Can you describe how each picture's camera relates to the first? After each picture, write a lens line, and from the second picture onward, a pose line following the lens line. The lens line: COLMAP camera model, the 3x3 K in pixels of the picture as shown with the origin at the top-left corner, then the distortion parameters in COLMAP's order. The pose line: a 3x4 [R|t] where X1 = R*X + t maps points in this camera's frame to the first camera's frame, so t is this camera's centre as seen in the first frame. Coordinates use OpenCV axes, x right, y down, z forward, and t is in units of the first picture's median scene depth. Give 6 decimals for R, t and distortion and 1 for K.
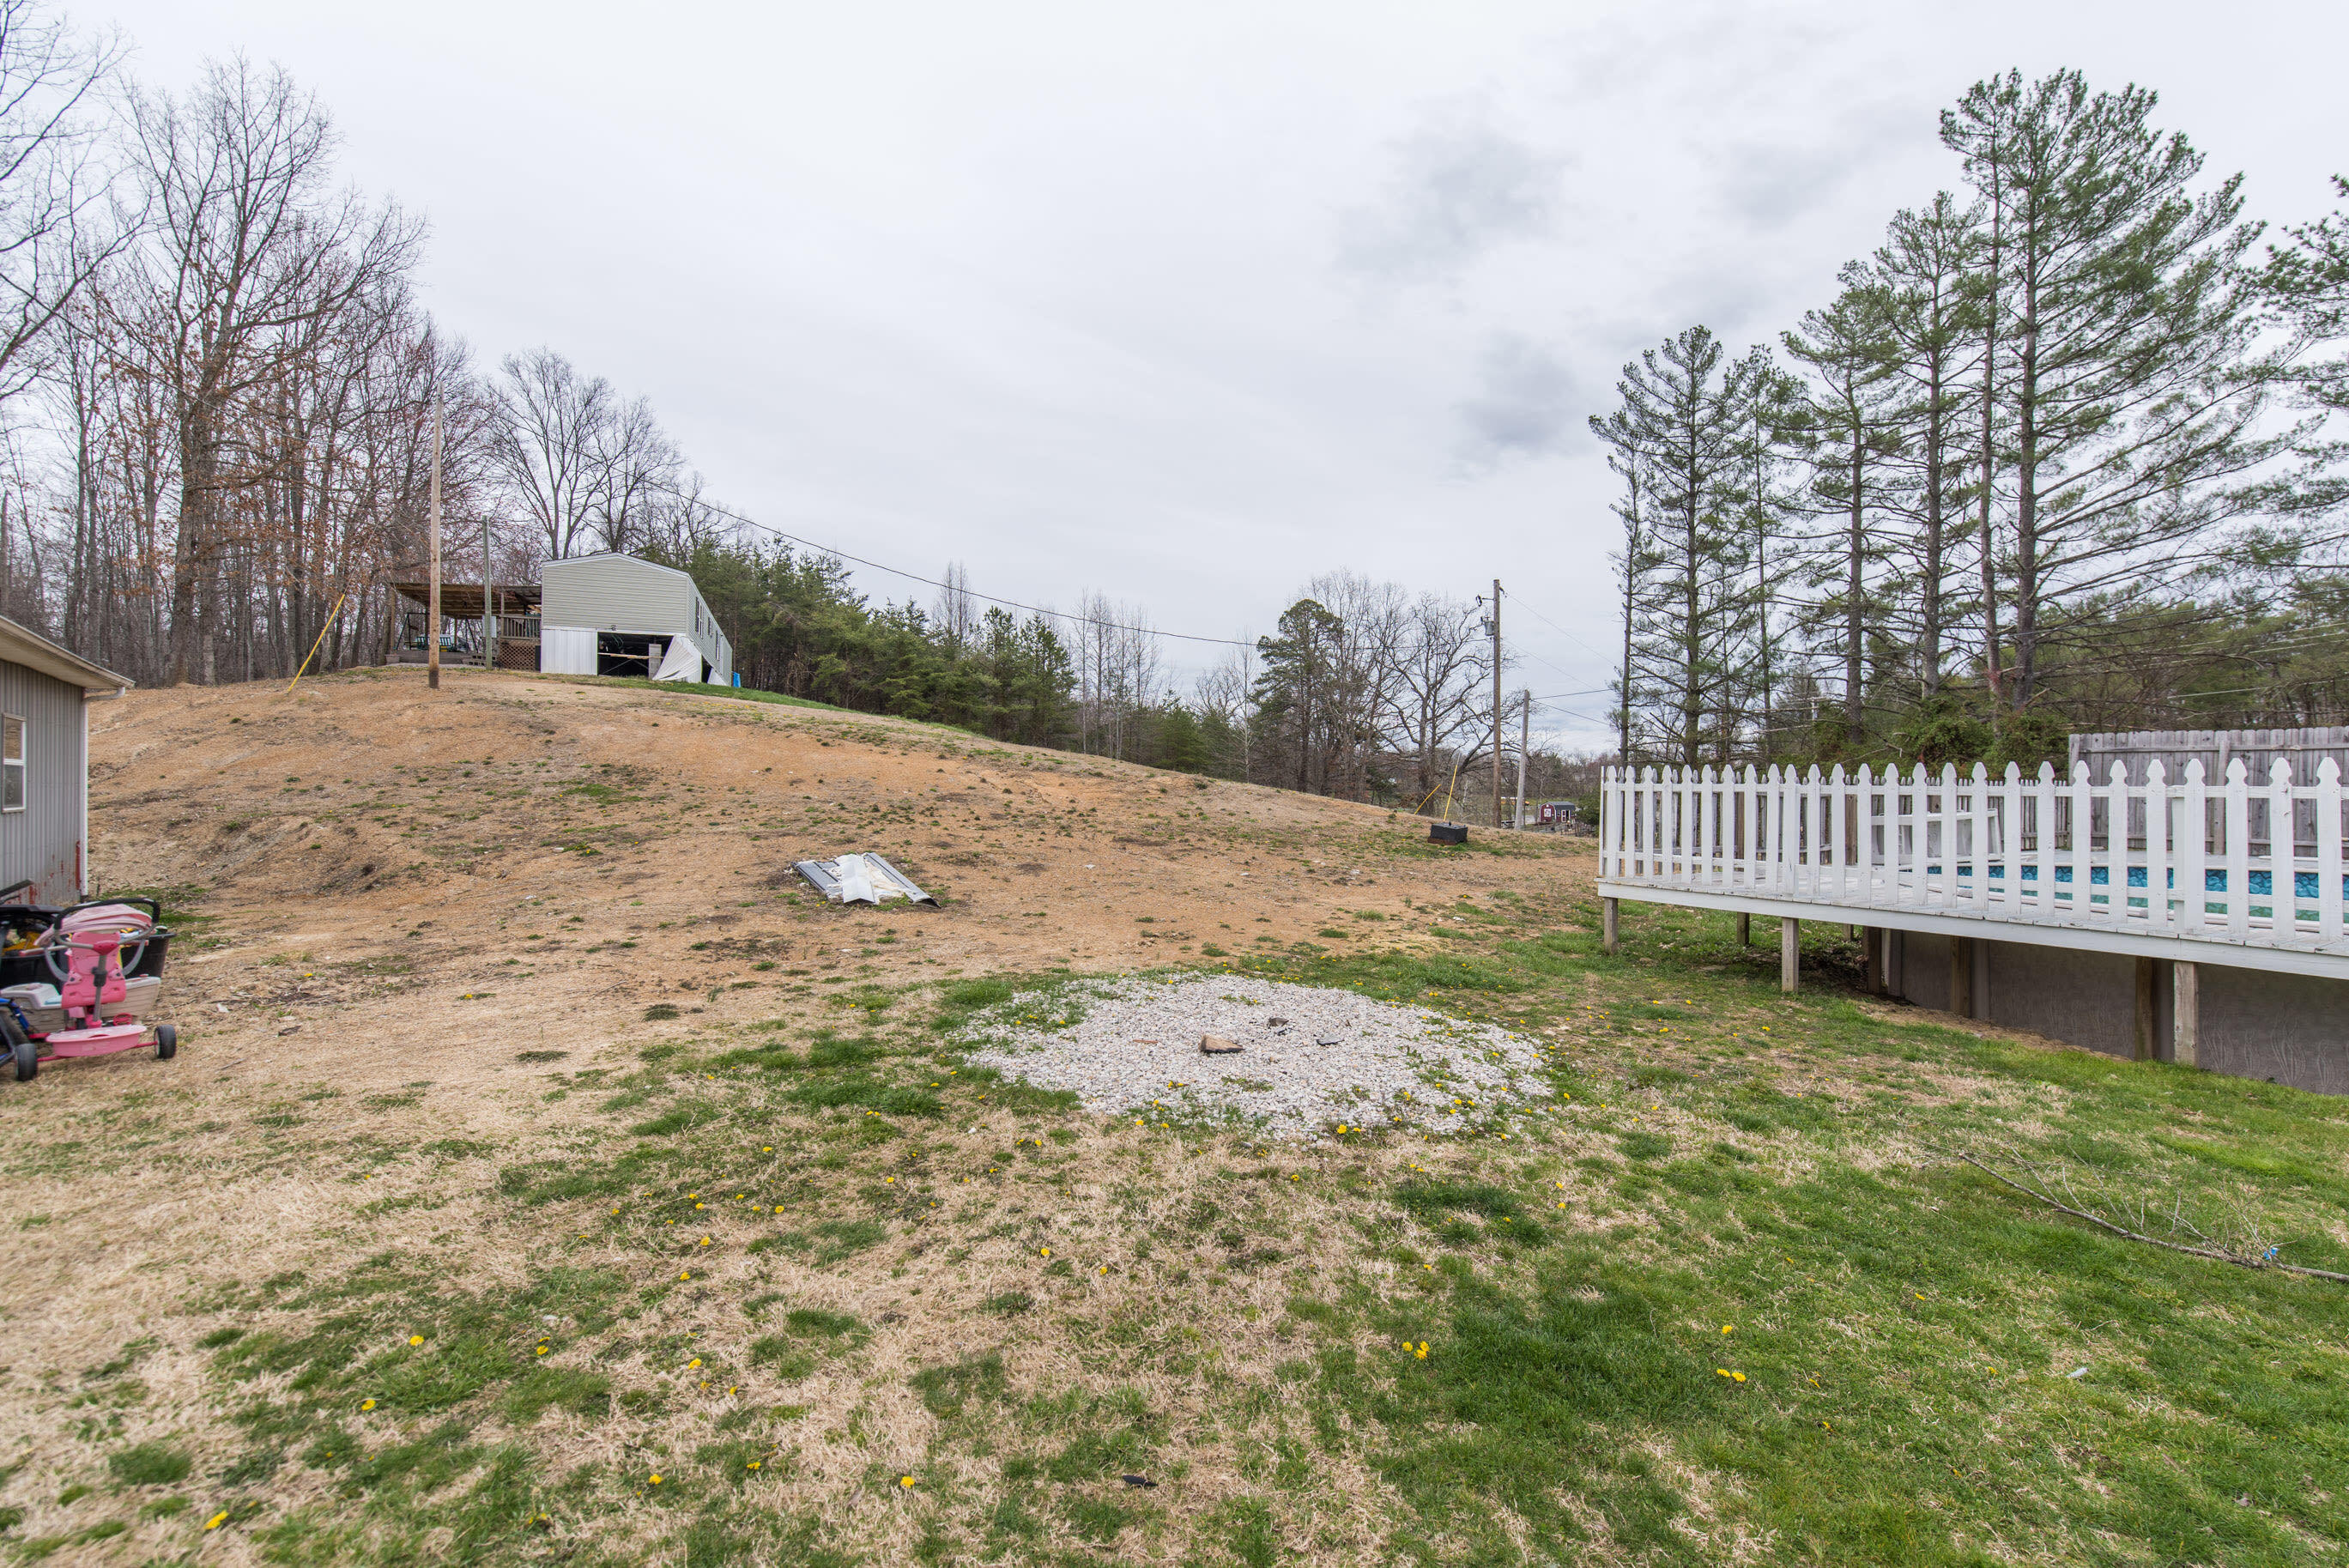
lens RADIAL K [[1027.6, 0, 1174.5], [0, 1027.6, 784.0], [0, 0, 1]] dist [0.001025, 0.000269]
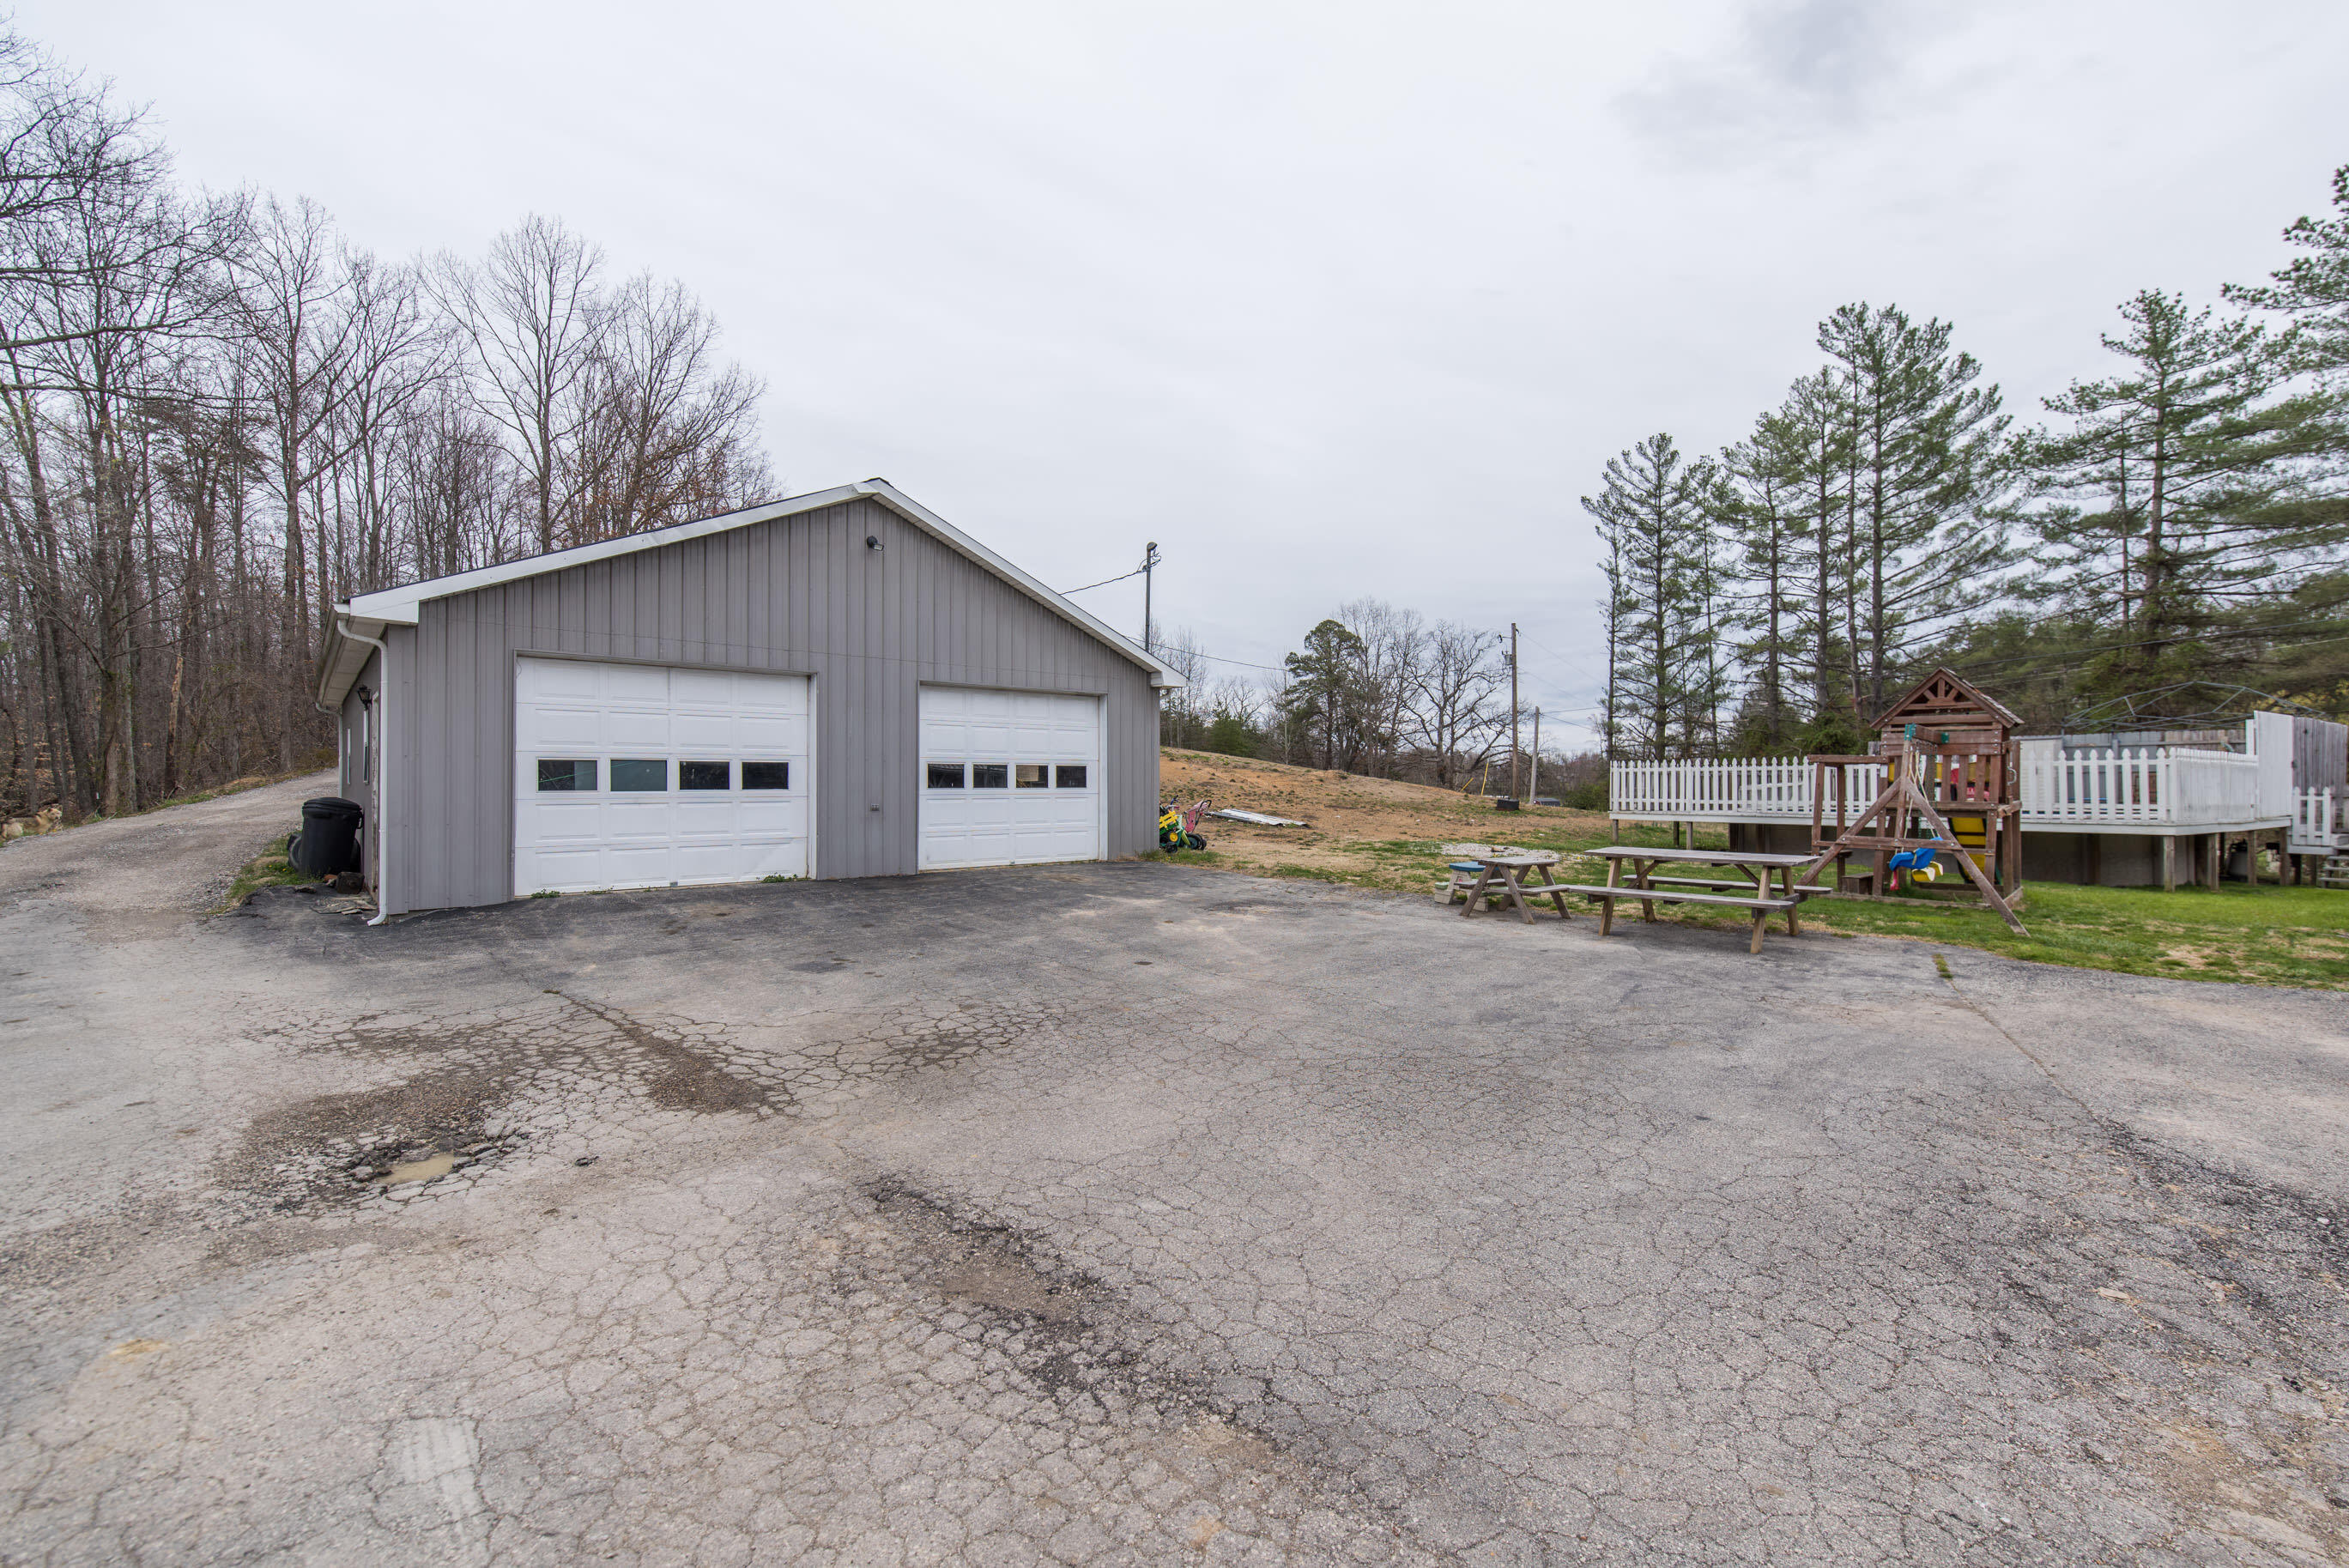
lens RADIAL K [[1027.6, 0, 1174.5], [0, 1027.6, 784.0], [0, 0, 1]] dist [0.001025, 0.000269]
pose [[0.999806, -0.008676, 0.017707, -0.156648], [0.008706, 0.999961, -0.001616, 0.007486], [-0.017693, 0.001770, 0.999842, -0.333550]]
